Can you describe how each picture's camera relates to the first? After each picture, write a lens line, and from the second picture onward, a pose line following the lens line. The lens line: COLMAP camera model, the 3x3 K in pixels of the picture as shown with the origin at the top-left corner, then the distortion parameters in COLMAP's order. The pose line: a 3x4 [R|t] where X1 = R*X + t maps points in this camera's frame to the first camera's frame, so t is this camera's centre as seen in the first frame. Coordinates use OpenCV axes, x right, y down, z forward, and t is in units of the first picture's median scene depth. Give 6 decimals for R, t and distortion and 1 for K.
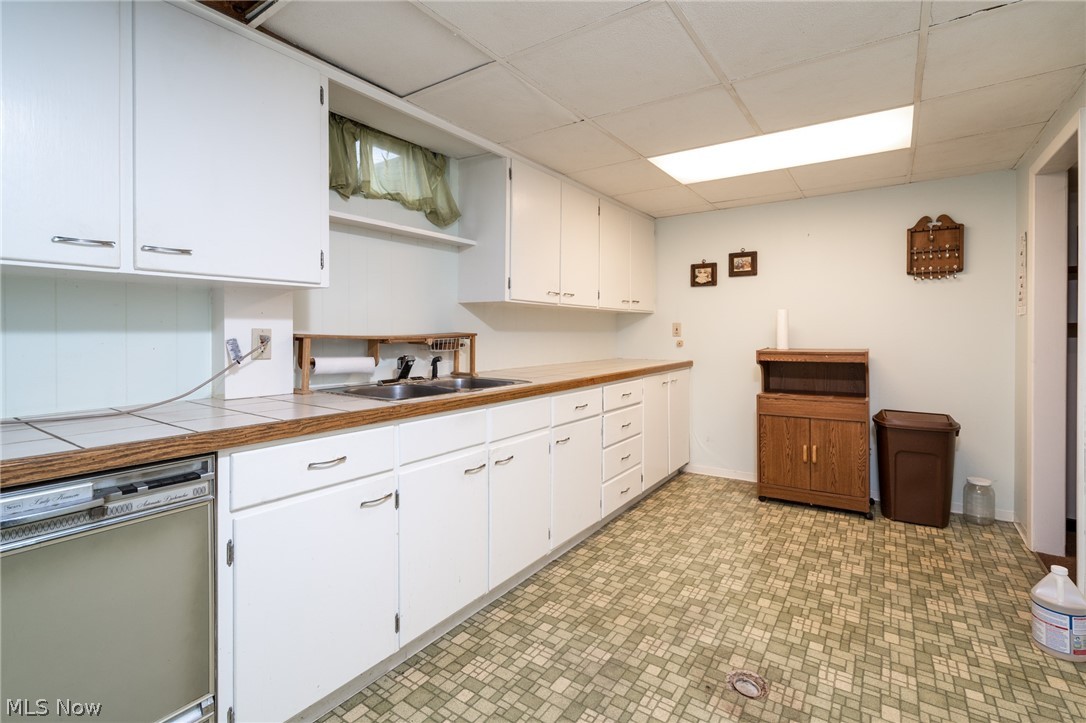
lens RADIAL K [[509.5, 0, 544.7], [0, 509.5, 335.1], [0, 0, 1]] dist [0.000017, 0.000217]
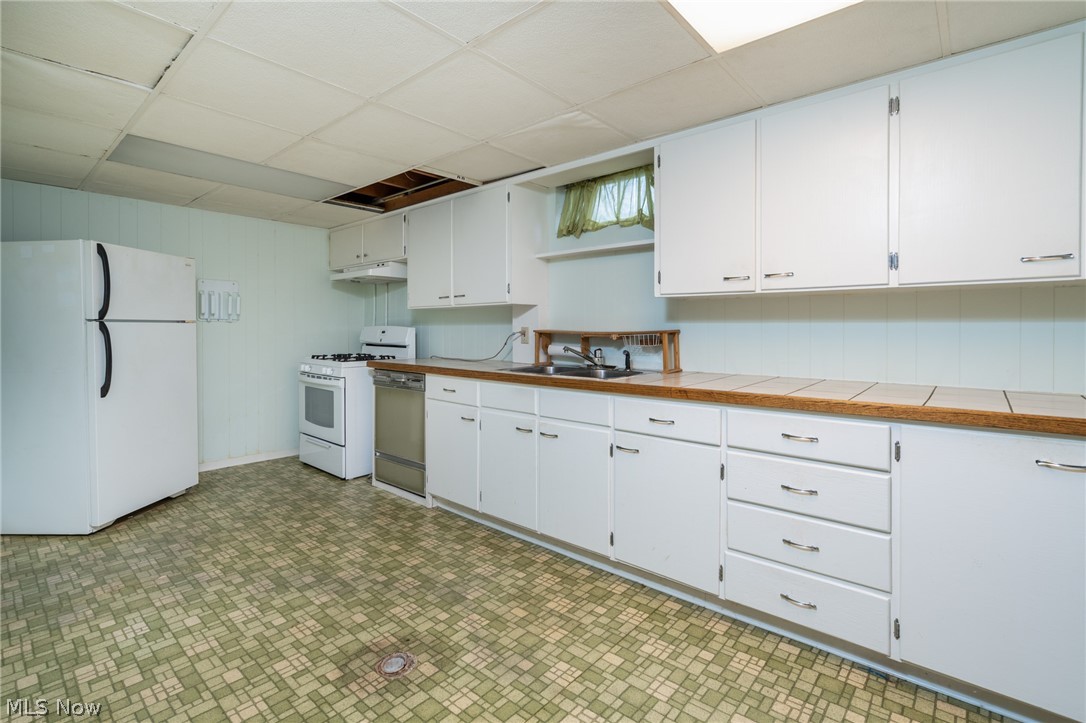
lens RADIAL K [[492.9, 0, 544.5], [0, 492.9, 332.3], [0, 0, 1]] dist [-0.001315, -0.000109]
pose [[-0.112427, 0.005562, -0.993644, 1.193179], [-0.006899, 0.999956, 0.006378, -0.006088], [0.993636, 0.007572, -0.112384, 1.232463]]
